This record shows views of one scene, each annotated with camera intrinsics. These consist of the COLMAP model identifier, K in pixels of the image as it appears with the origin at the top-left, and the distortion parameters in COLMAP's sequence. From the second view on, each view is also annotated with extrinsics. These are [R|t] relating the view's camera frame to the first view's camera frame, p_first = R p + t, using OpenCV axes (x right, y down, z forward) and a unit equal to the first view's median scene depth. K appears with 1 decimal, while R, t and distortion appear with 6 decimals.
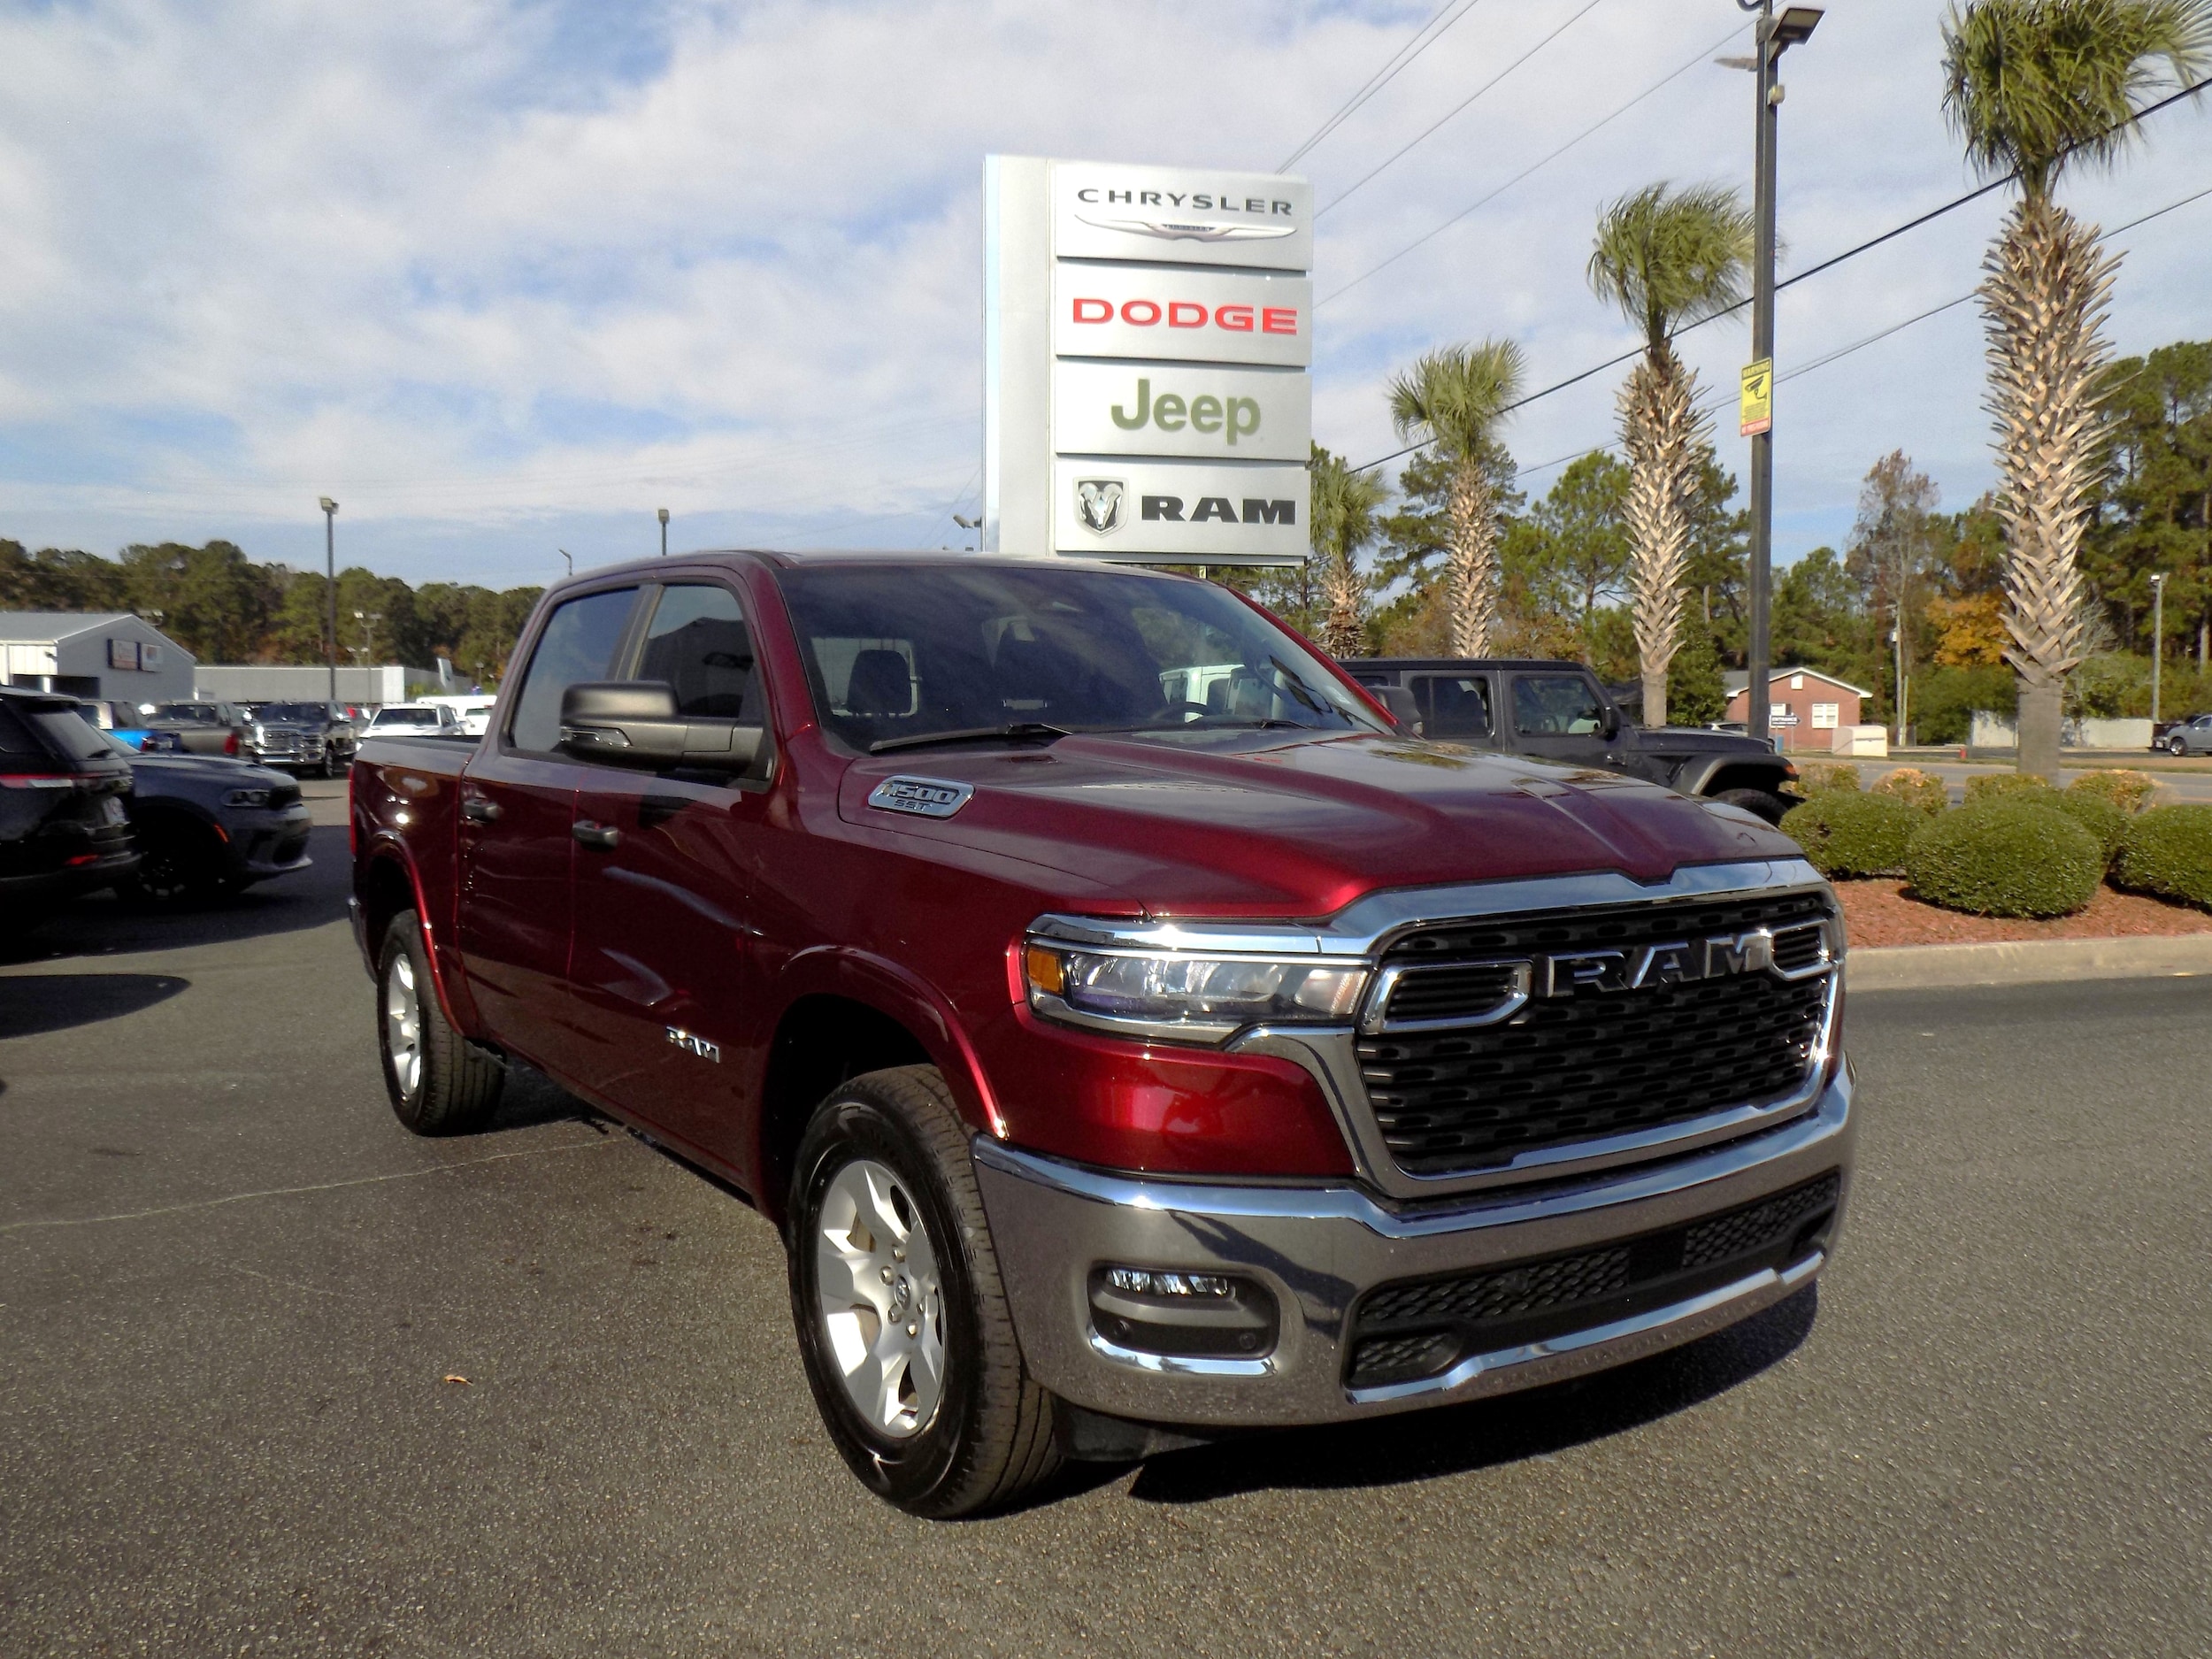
lens RADIAL K [[1790.6, 0, 1112.0], [0, 1790.6, 834.1], [0, 0, 1]] dist [-0.048600, 0.078083]
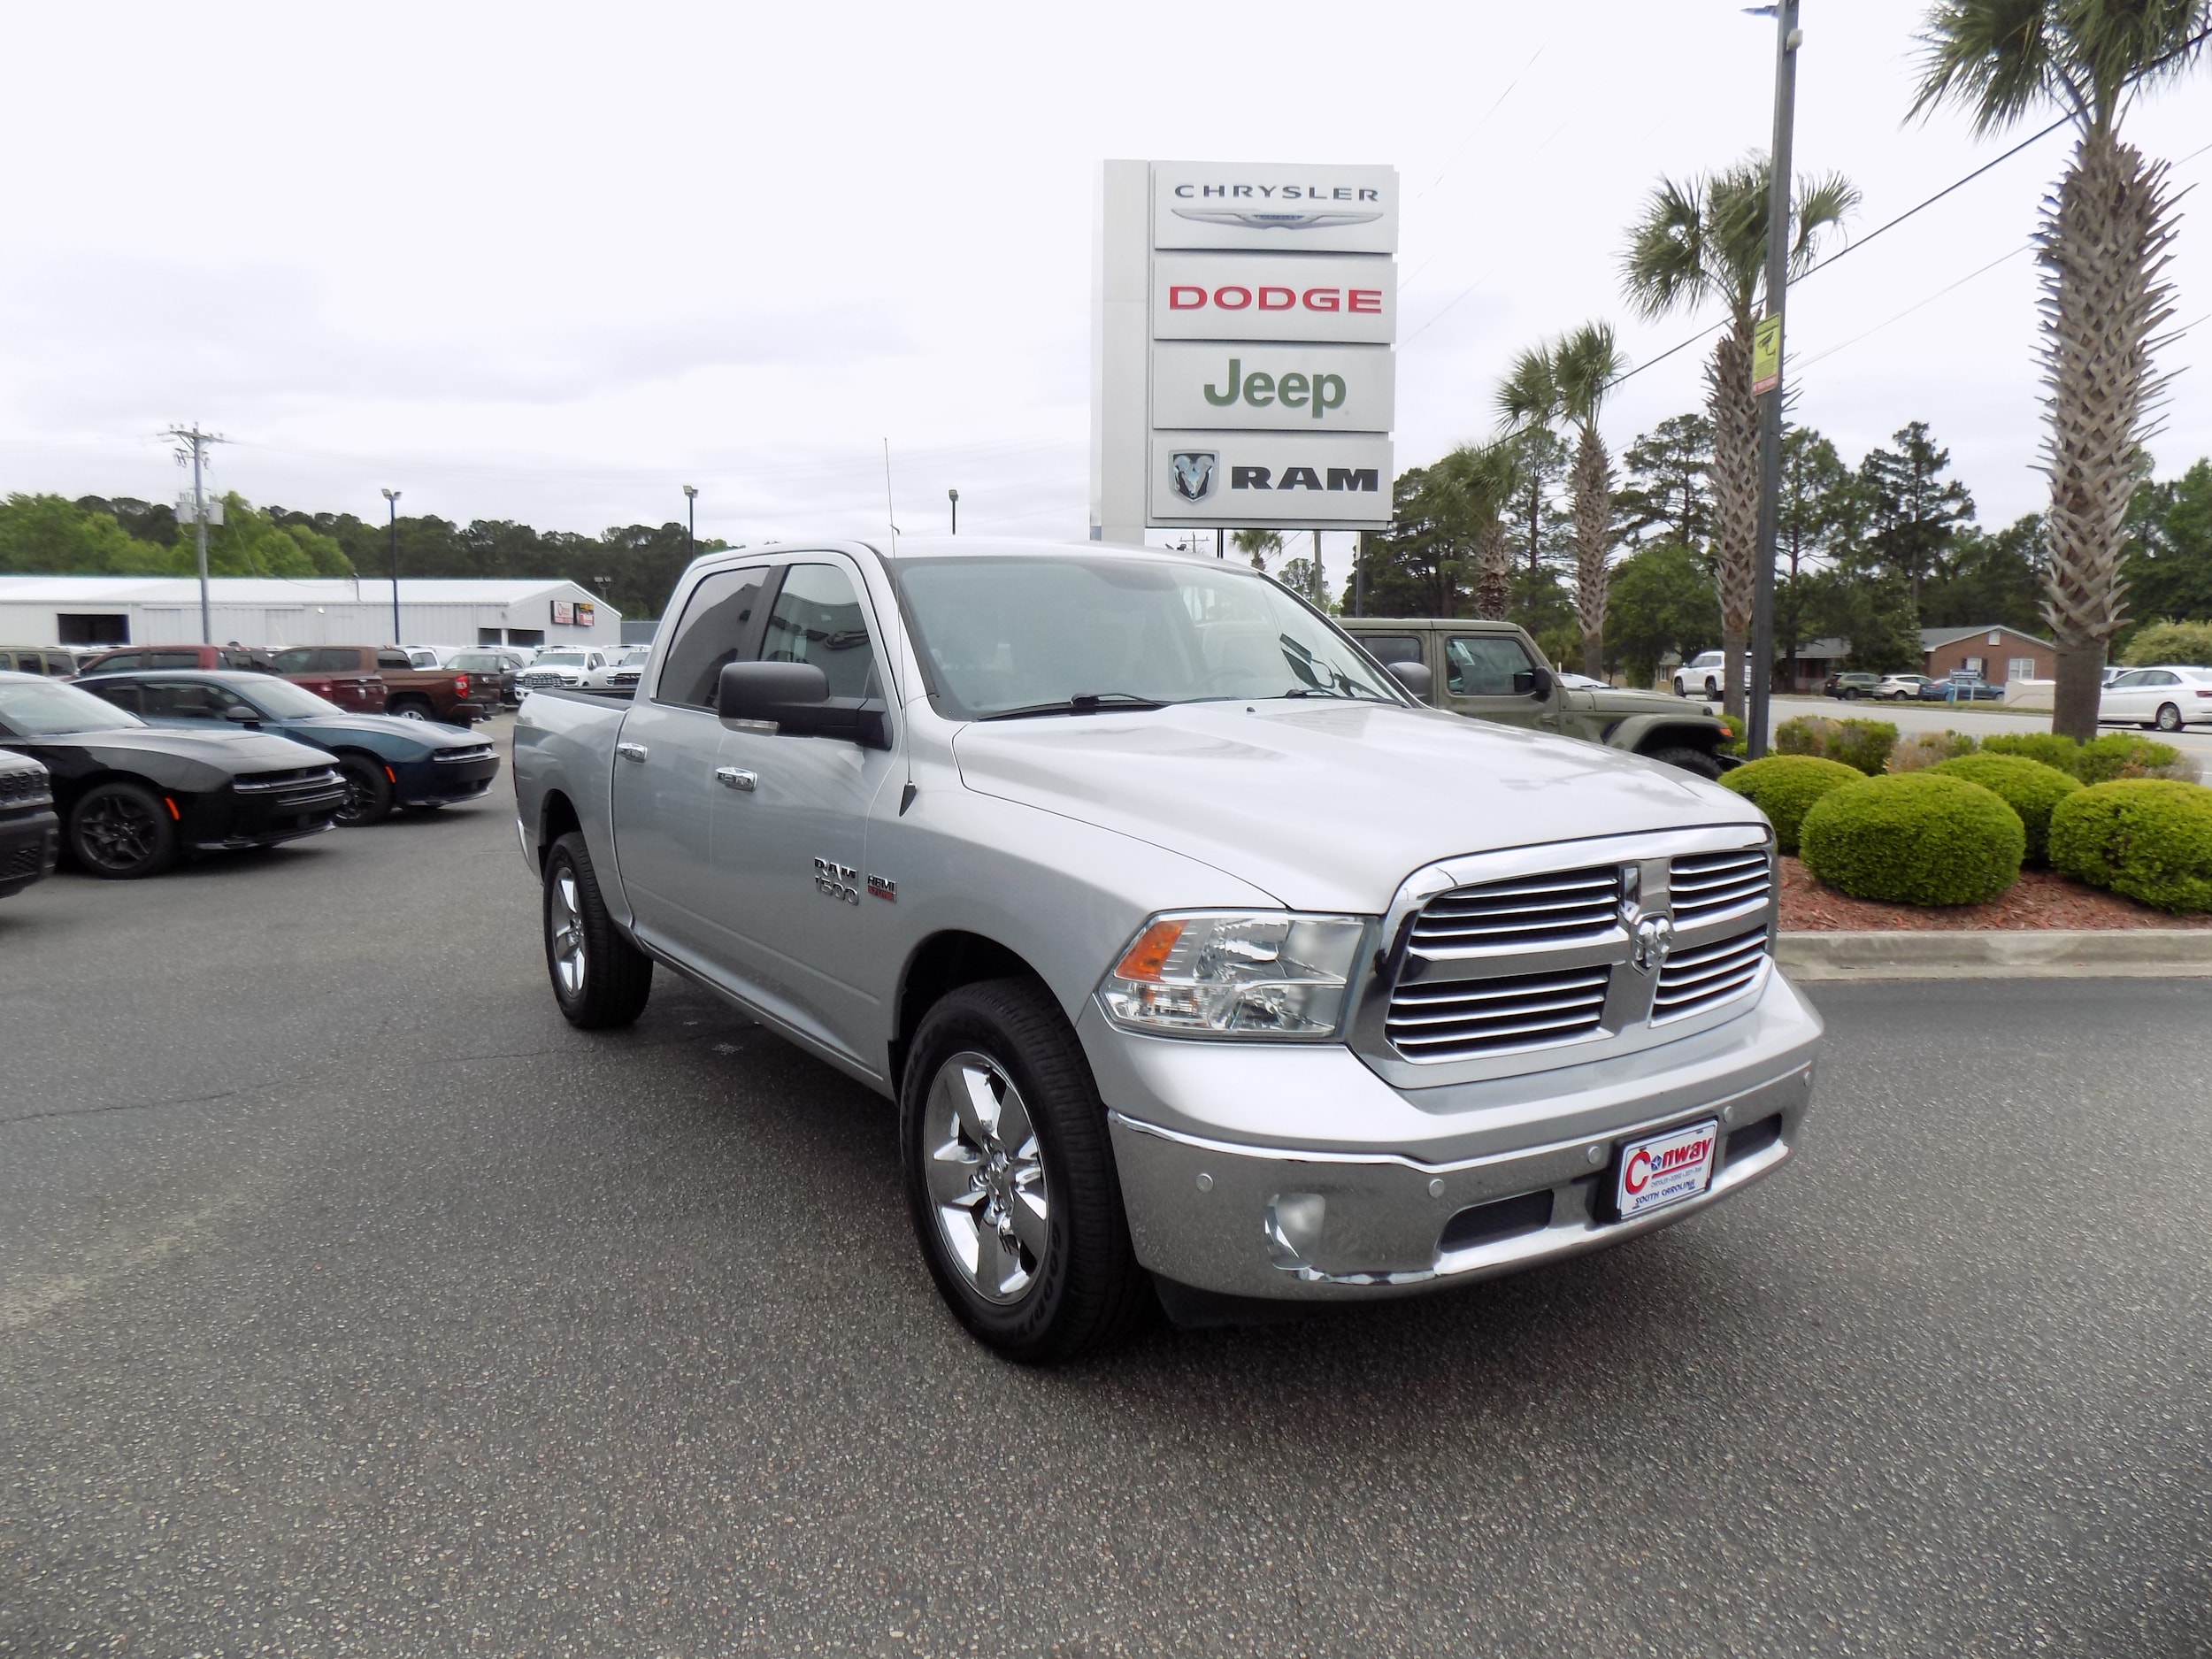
lens RADIAL K [[1485.5, 0, 1103.6], [0, 1485.5, 829.7], [0, 0, 1]] dist [-0.078726, 0.073306]
pose [[0.981272, 0.027702, -0.190624, 0.117706], [-0.018808, 0.998655, 0.048311, -0.009861], [0.191706, -0.043821, 0.980474, 0.088182]]
